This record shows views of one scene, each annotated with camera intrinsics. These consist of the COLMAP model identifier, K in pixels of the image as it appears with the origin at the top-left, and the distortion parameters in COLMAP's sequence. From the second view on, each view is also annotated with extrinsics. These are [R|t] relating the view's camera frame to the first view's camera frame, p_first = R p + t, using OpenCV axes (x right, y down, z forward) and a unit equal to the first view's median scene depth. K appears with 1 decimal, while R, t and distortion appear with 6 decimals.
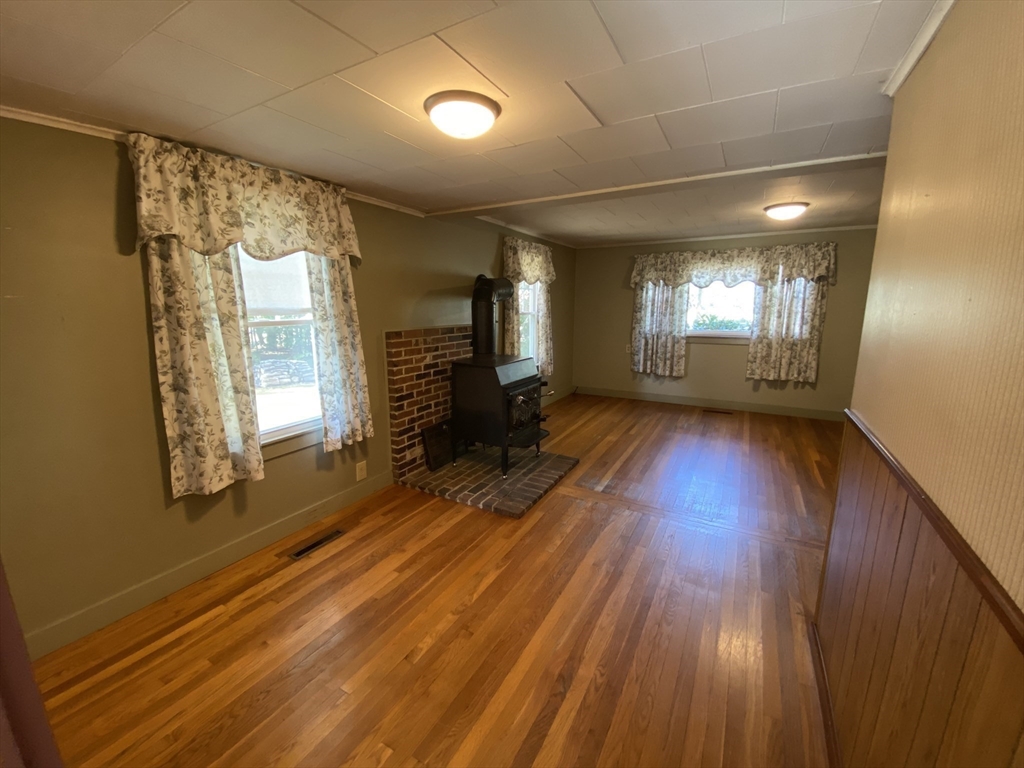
lens RADIAL K [[422.0, 0, 514.8], [0, 422.0, 387.1], [0, 0, 1]] dist [0.029632, -0.002372]
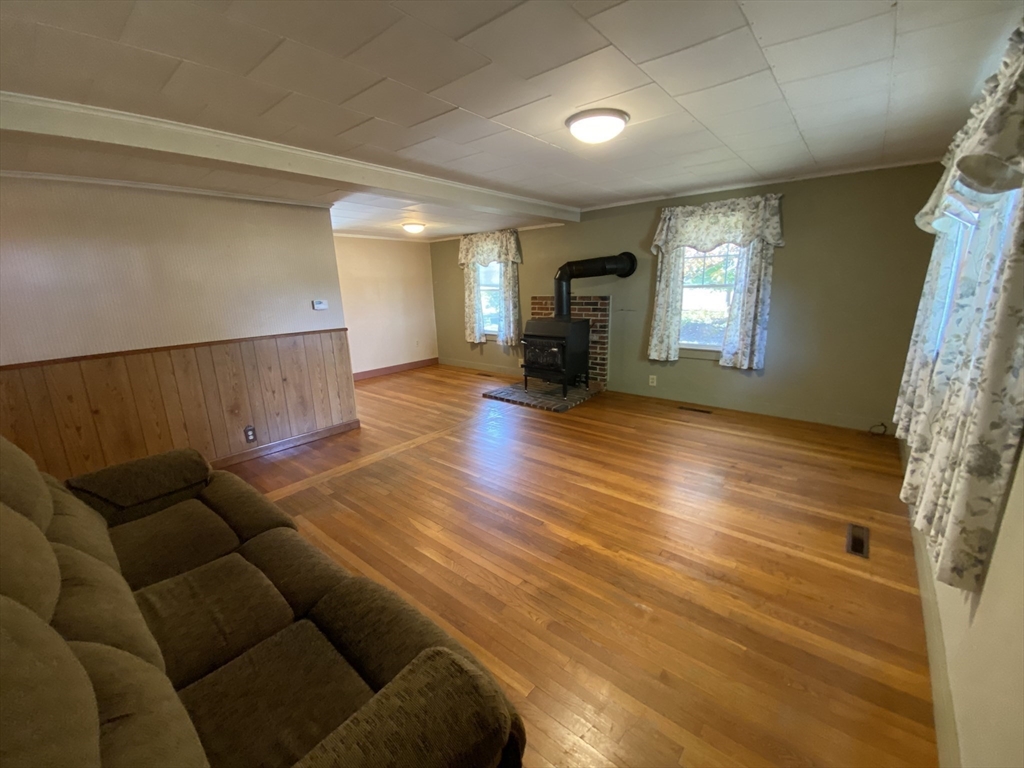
lens RADIAL K [[422.0, 0, 512.2], [0, 422.0, 383.7], [0, 0, 1]] dist [0.029632, -0.002372]
pose [[-0.184533, 0.251052, -0.950221, 1.574264], [-0.154199, 0.947456, 0.280267, -0.268824], [0.970654, 0.198242, -0.136125, 1.219292]]
